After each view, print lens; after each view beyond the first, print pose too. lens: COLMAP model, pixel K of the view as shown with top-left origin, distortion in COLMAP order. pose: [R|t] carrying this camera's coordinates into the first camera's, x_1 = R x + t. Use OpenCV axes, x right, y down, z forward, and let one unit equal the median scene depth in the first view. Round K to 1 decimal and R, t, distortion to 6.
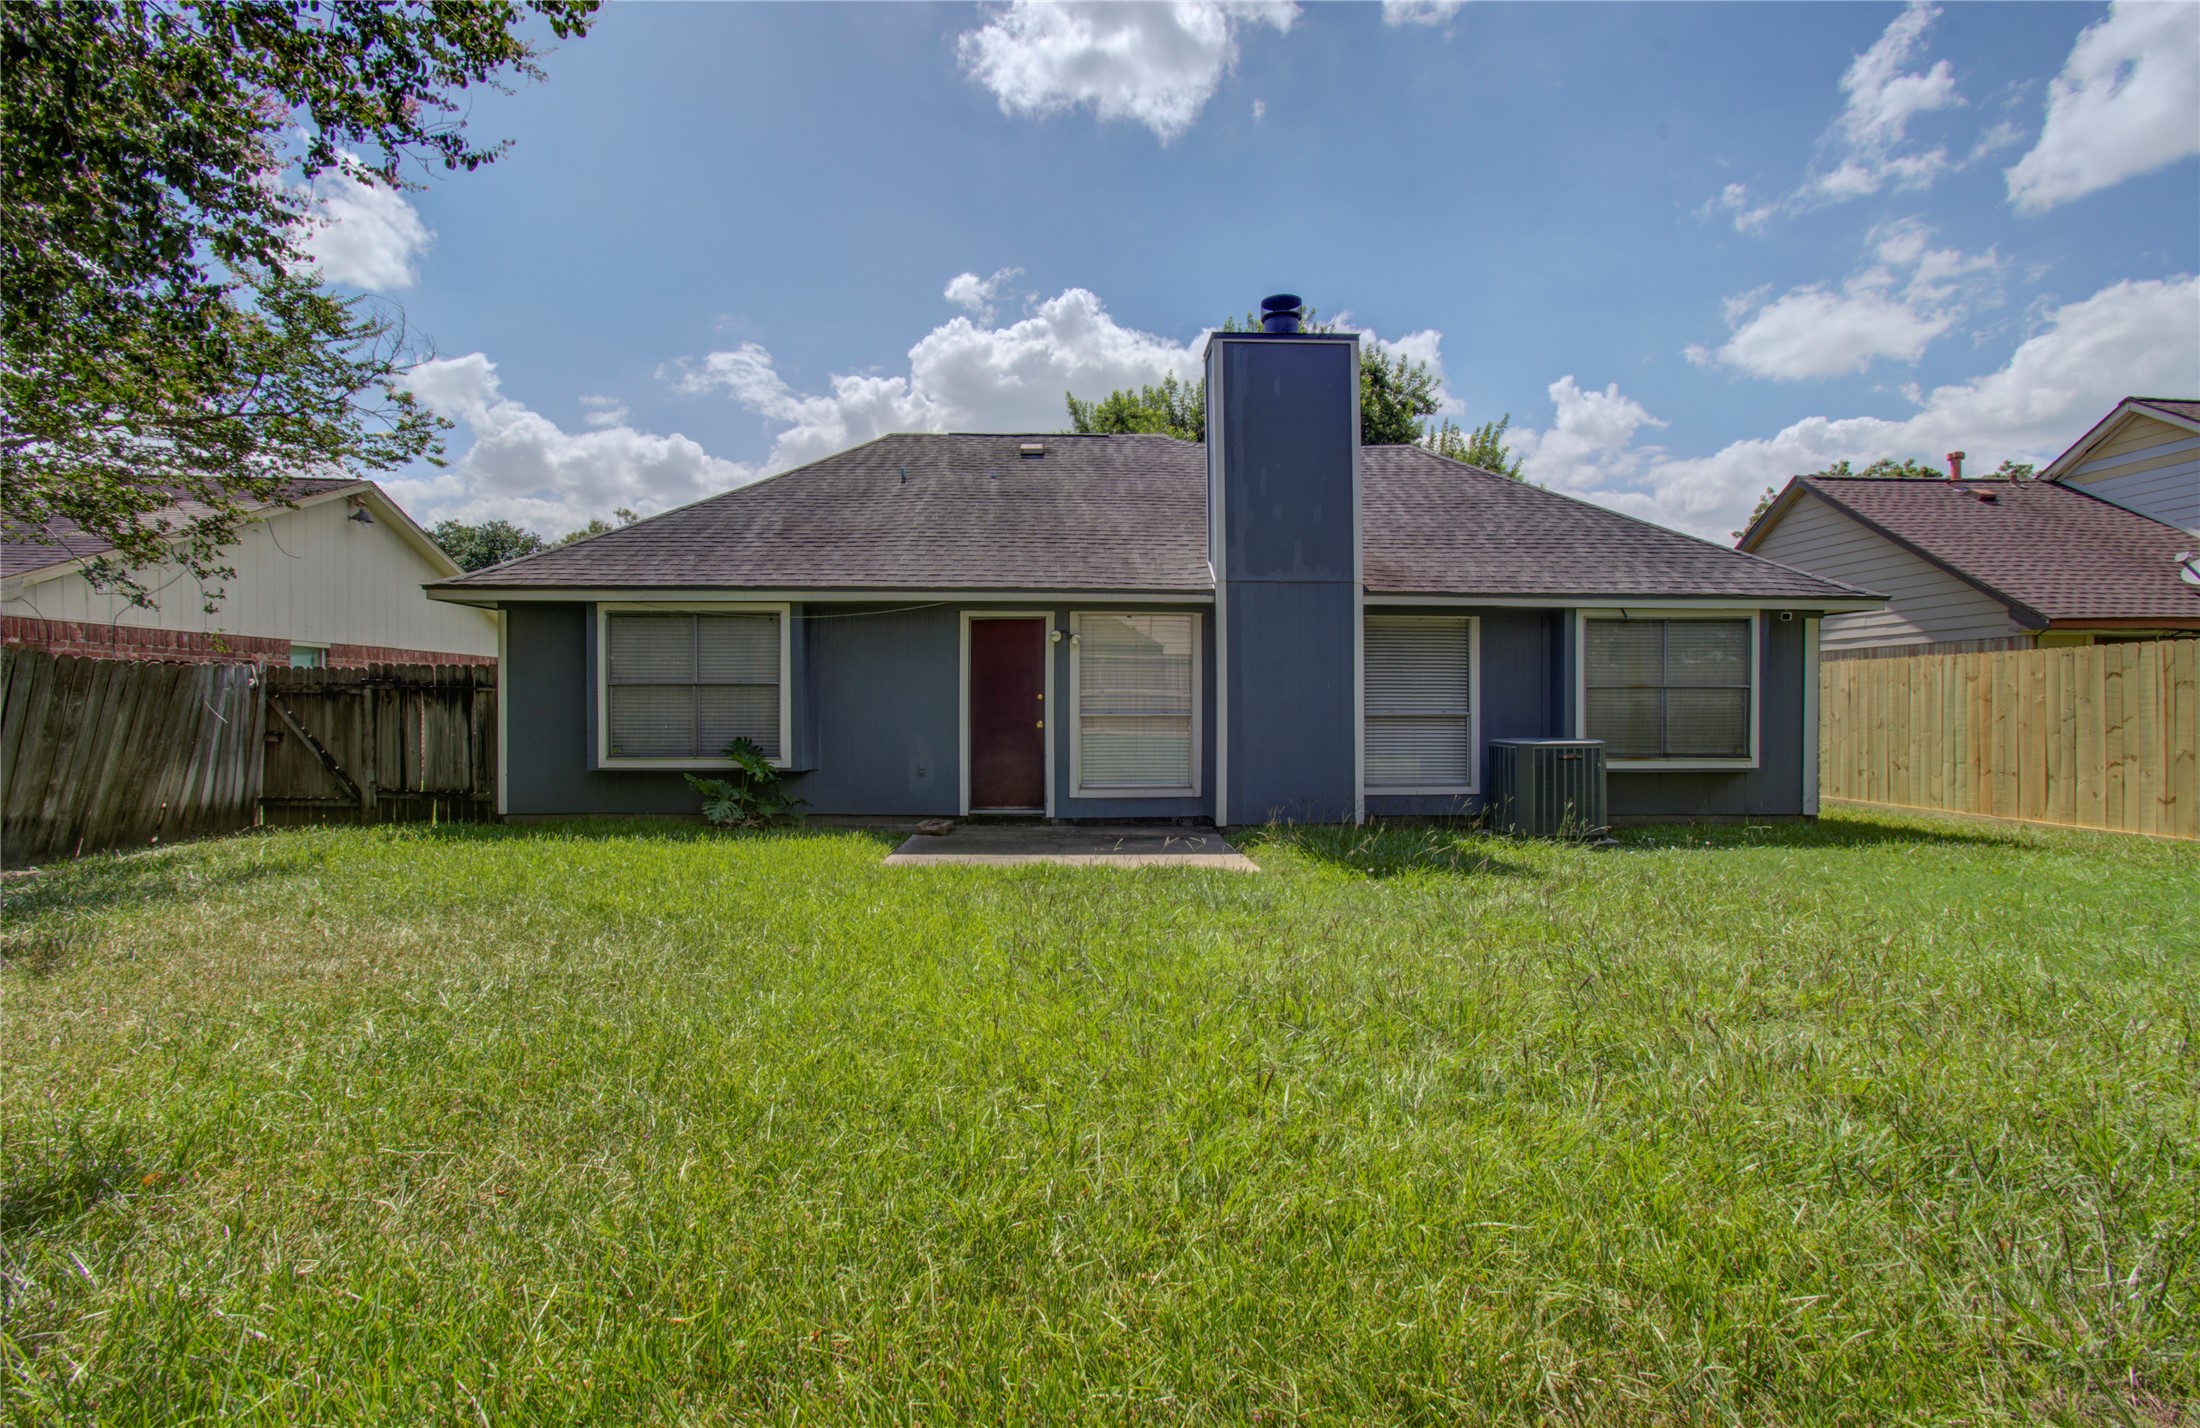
lens RADIAL K [[980.1, 0, 1100.0], [0, 980.1, 714.0], [0, 0, 1]] dist [0.001105, 0.000394]
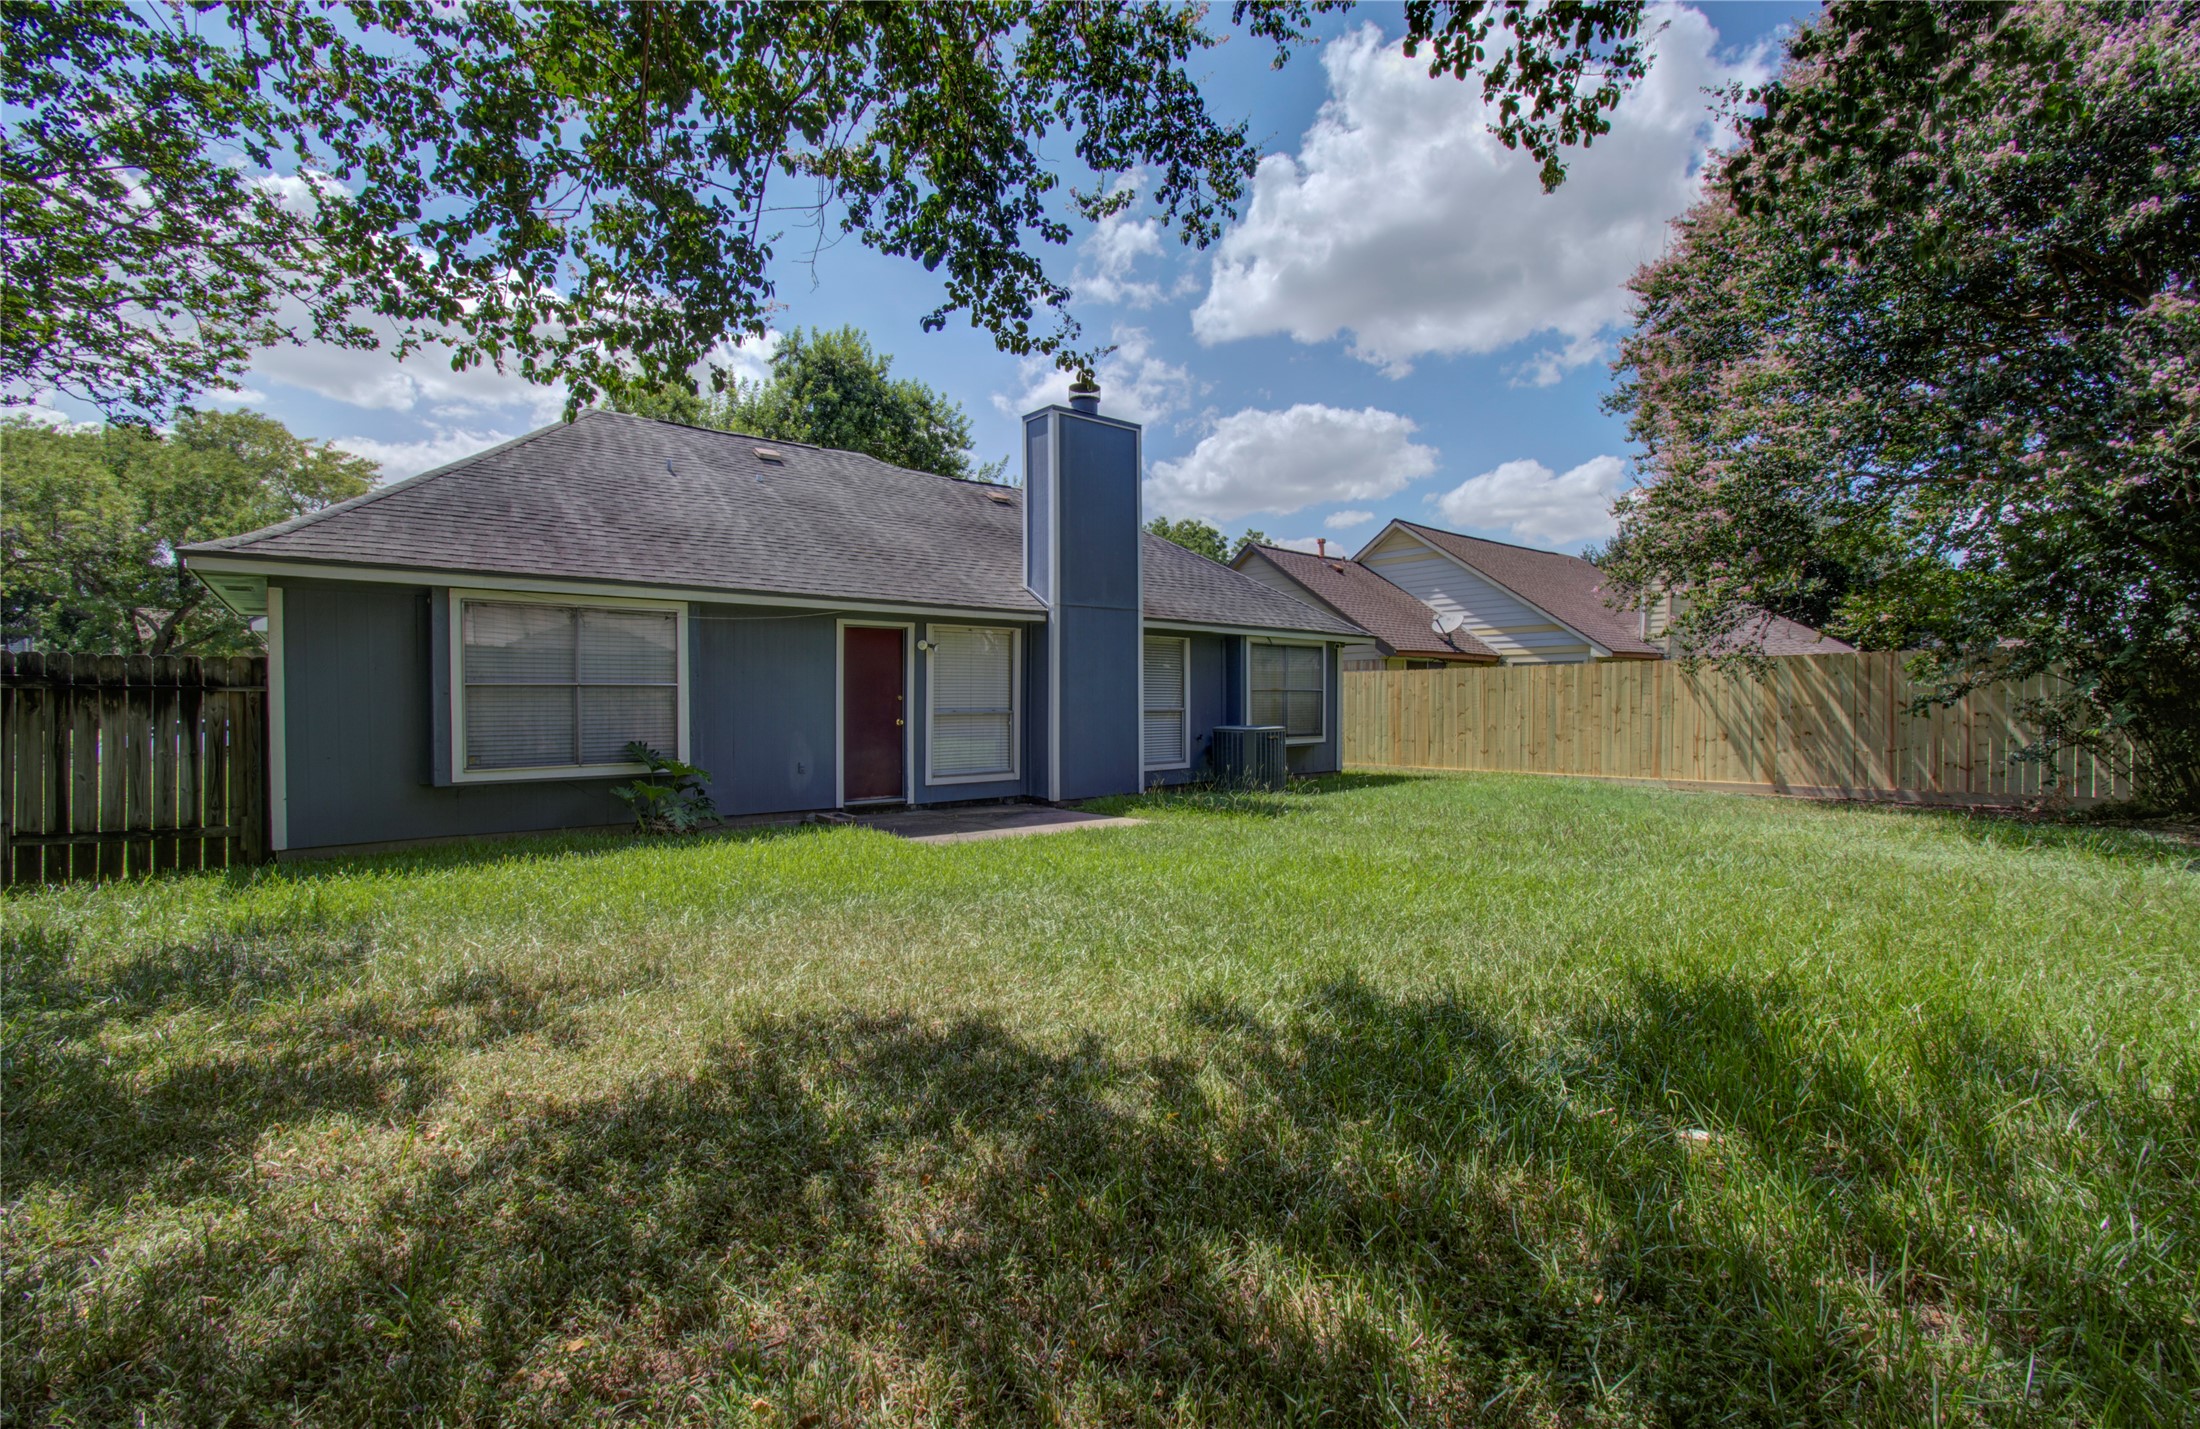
lens RADIAL K [[980.1, 0, 1100.0], [0, 980.1, 714.5], [0, 0, 1]] dist [0.001105, 0.000394]
pose [[0.797427, -0.014049, 0.603252, -0.559045], [0.016120, 0.999868, 0.001978, 0.003446], [-0.603200, 0.008147, 0.797548, -0.033590]]
